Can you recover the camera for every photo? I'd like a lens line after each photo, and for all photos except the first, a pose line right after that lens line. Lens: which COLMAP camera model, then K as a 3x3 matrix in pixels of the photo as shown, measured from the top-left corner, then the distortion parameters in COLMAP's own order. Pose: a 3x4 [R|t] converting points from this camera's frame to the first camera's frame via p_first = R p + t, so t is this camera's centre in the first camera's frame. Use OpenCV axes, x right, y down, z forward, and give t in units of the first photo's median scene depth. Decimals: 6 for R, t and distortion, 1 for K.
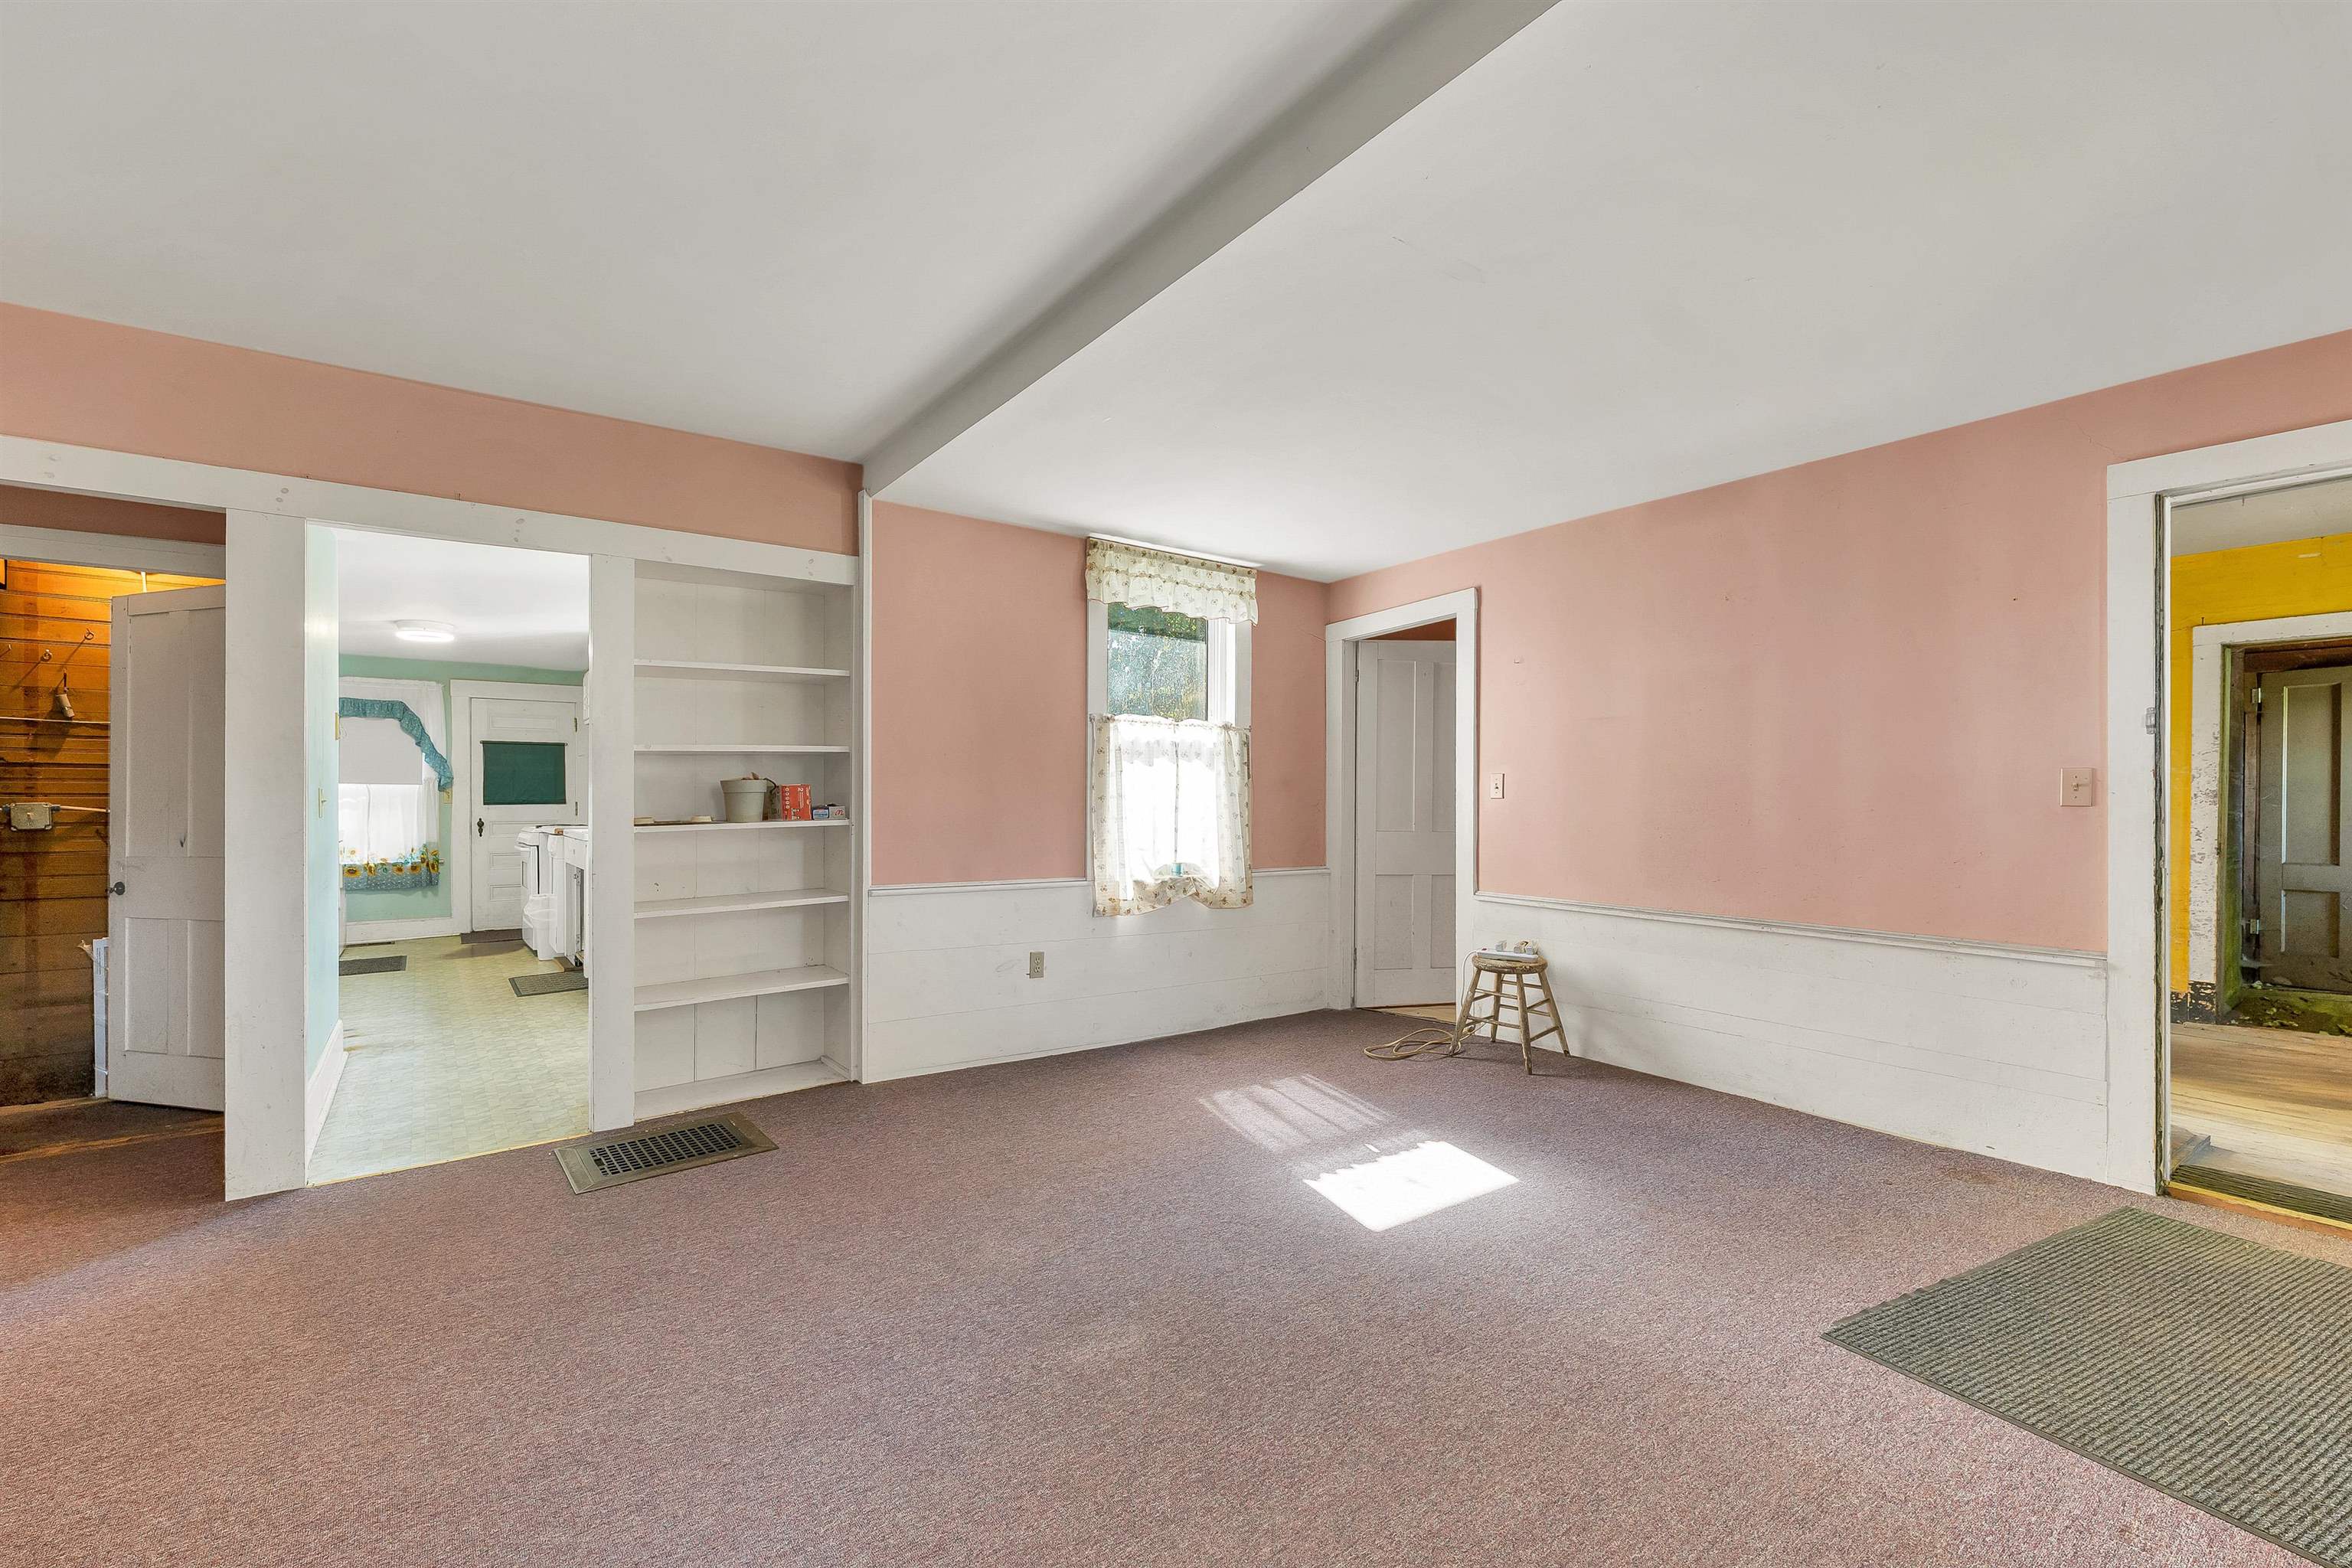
lens RADIAL K [[1008.1, 0, 1174.2], [0, 1008.1, 796.9], [0, 0, 1]] dist [0.001628, 0.000732]
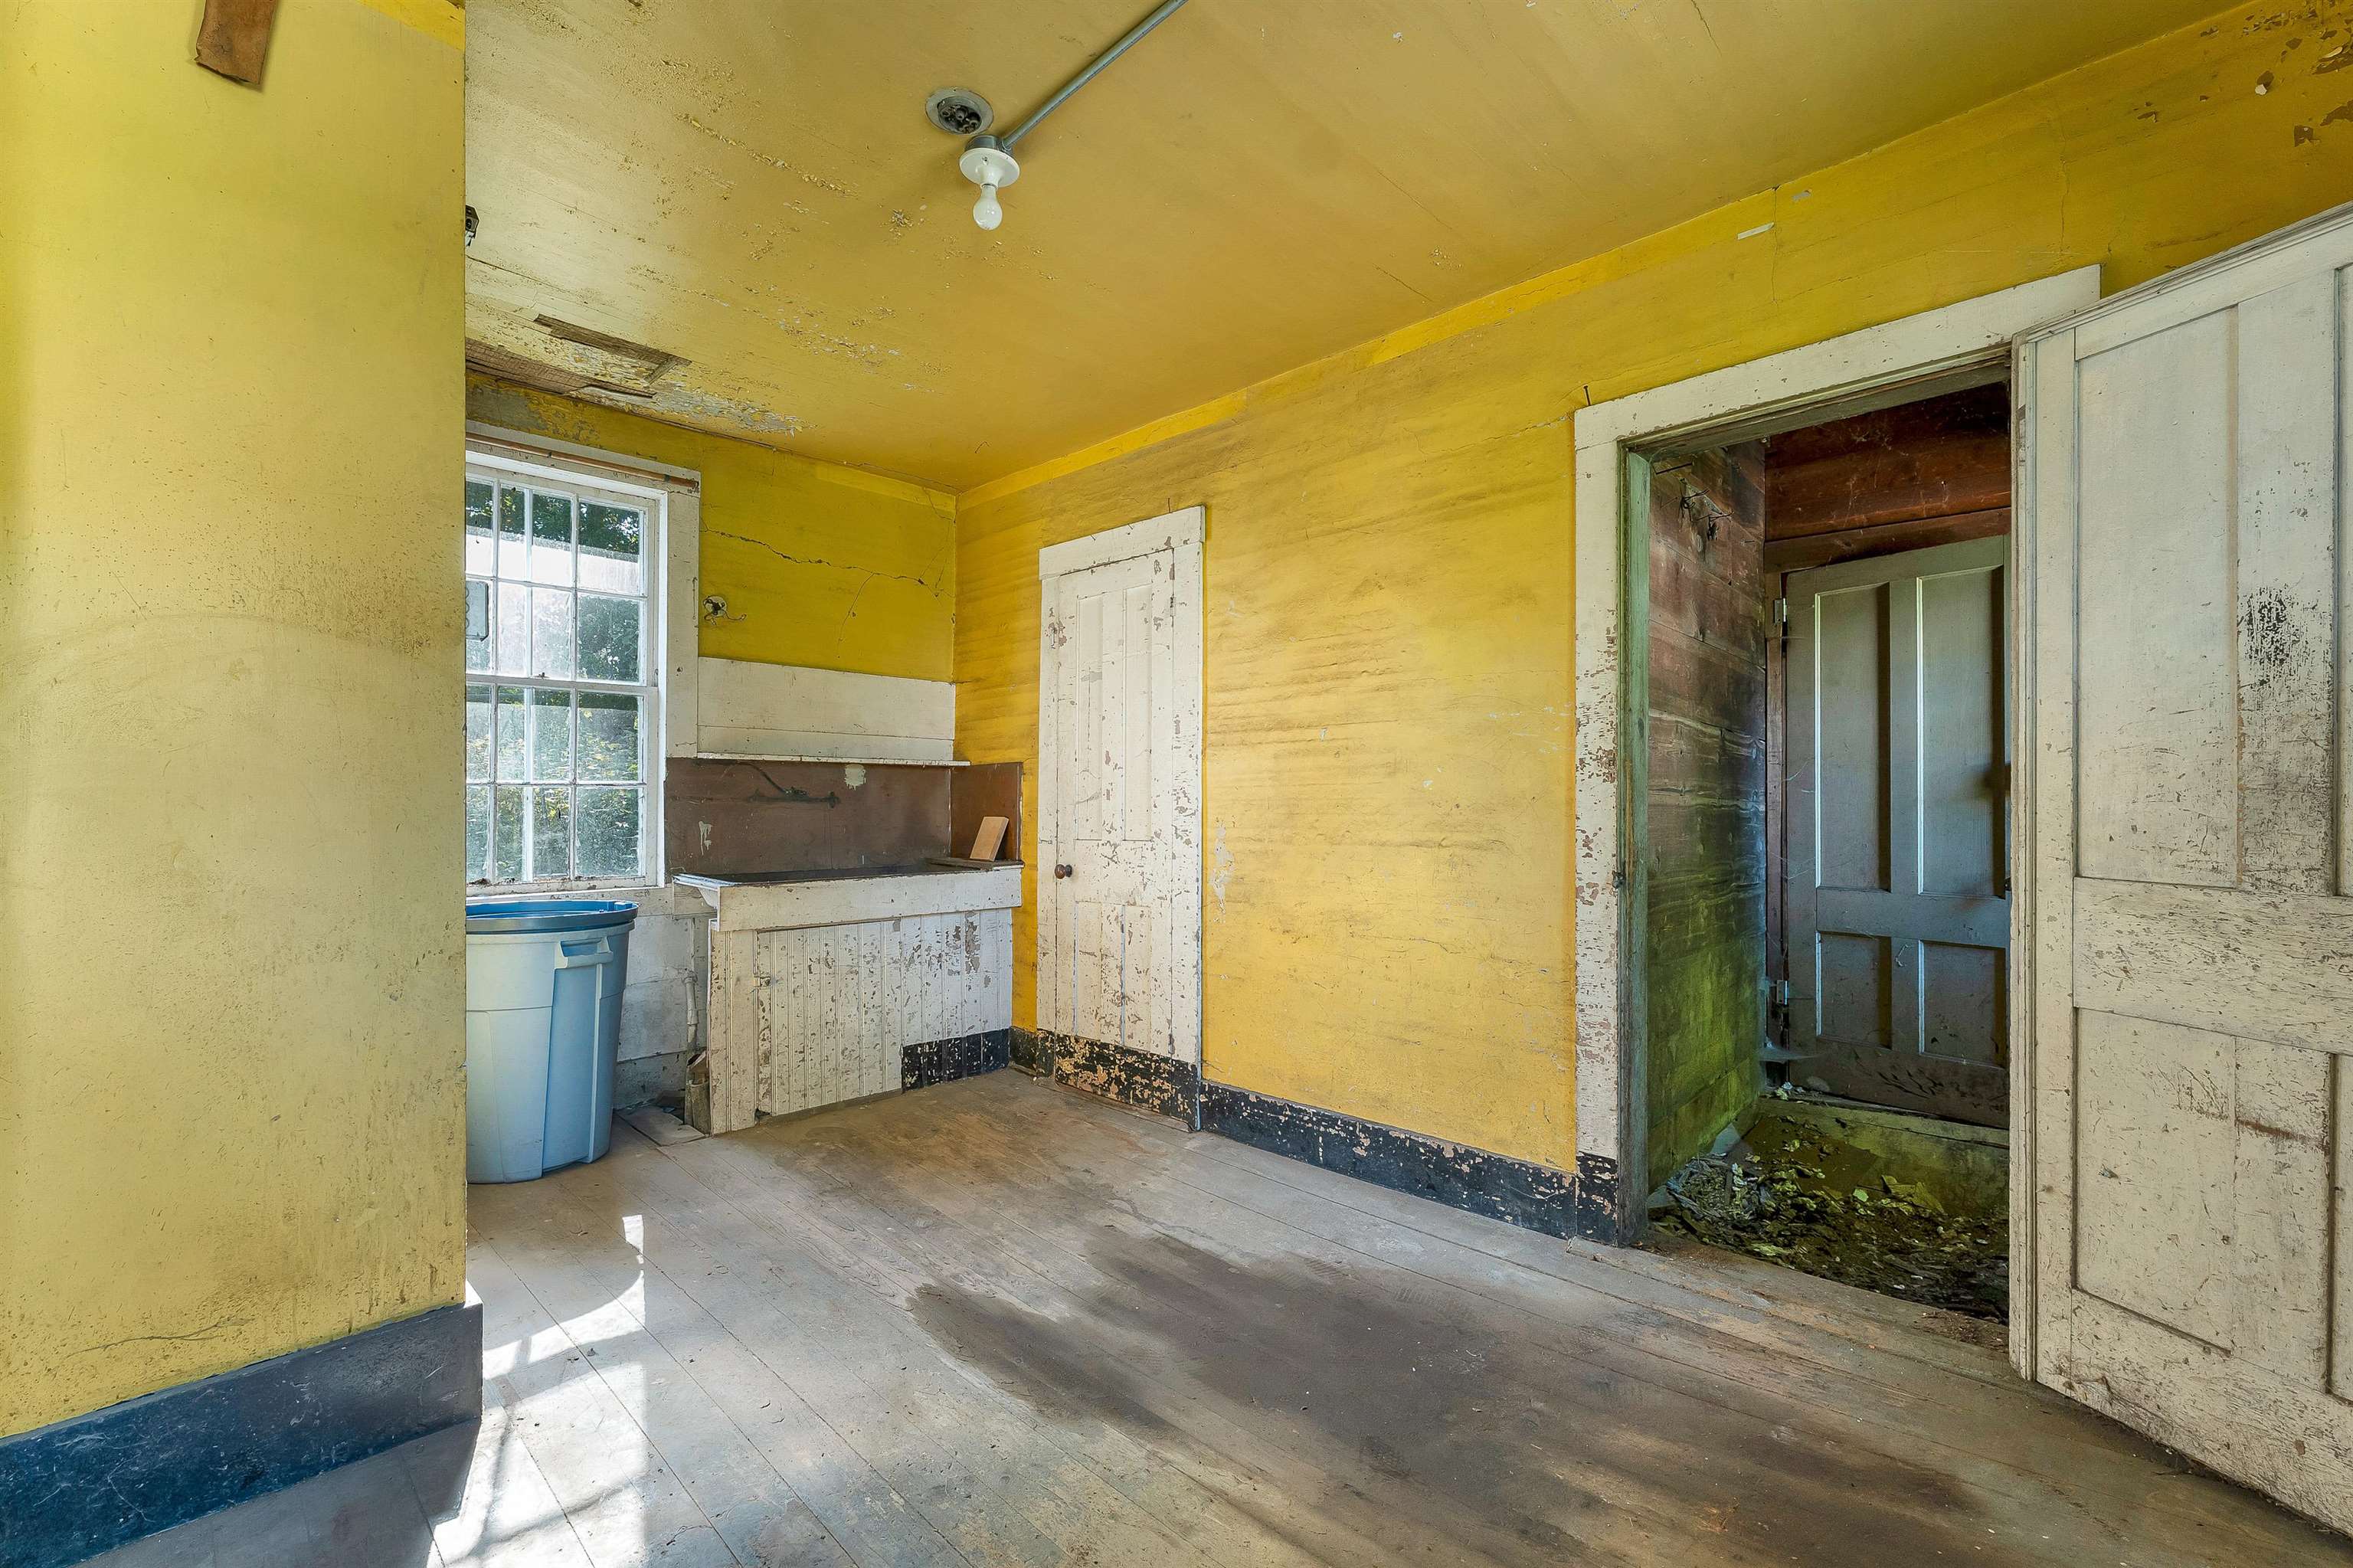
lens RADIAL K [[1008.6, 0, 1174.7], [0, 1008.6, 796.9], [0, 0, 1]] dist [0.001628, 0.000732]
pose [[0.986558, -0.005120, 0.163331, 0.741944], [0.006742, 0.999933, -0.009379, 0.017969], [-0.163272, 0.010354, 0.986527, 0.561076]]
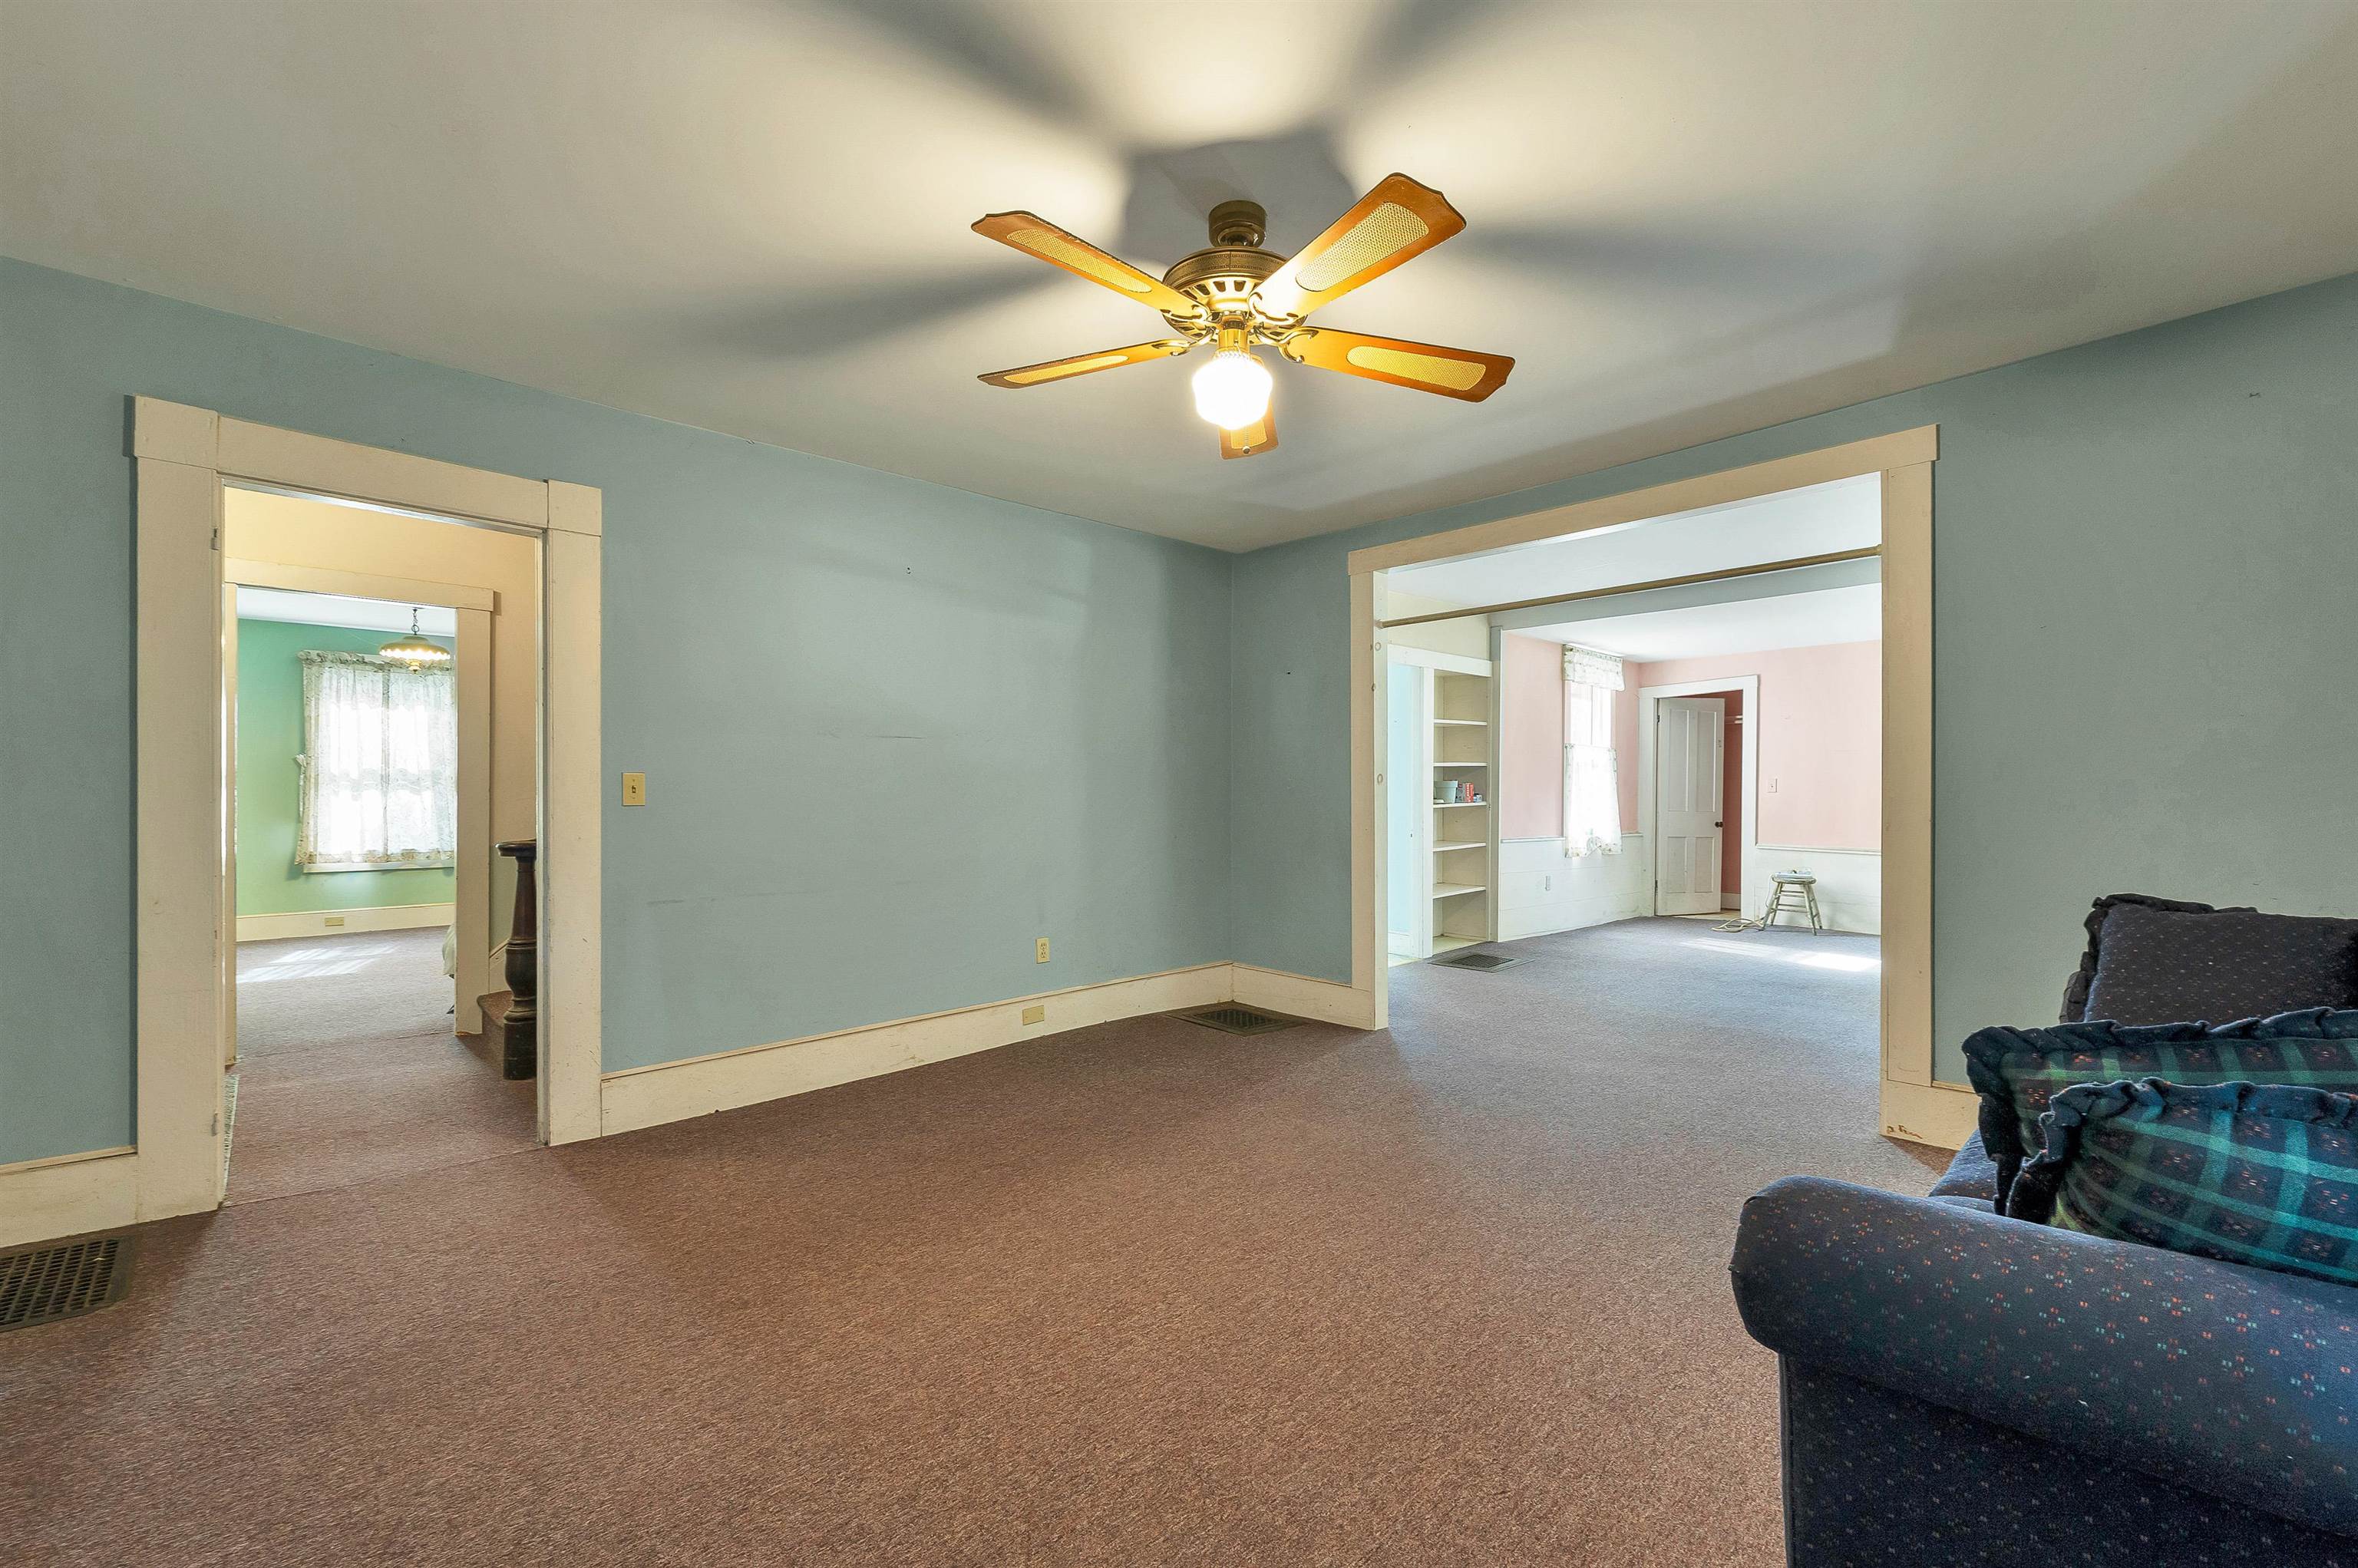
lens RADIAL K [[982.2, 0, 1174.4], [0, 982.2, 792.6], [0, 0, 1]] dist [-0.000805, -0.000189]
pose [[0.994462, 0.003788, 0.105029, -0.814860], [-0.004554, 0.999965, 0.007056, -0.003563], [-0.104999, -0.007495, 0.994444, -0.560324]]
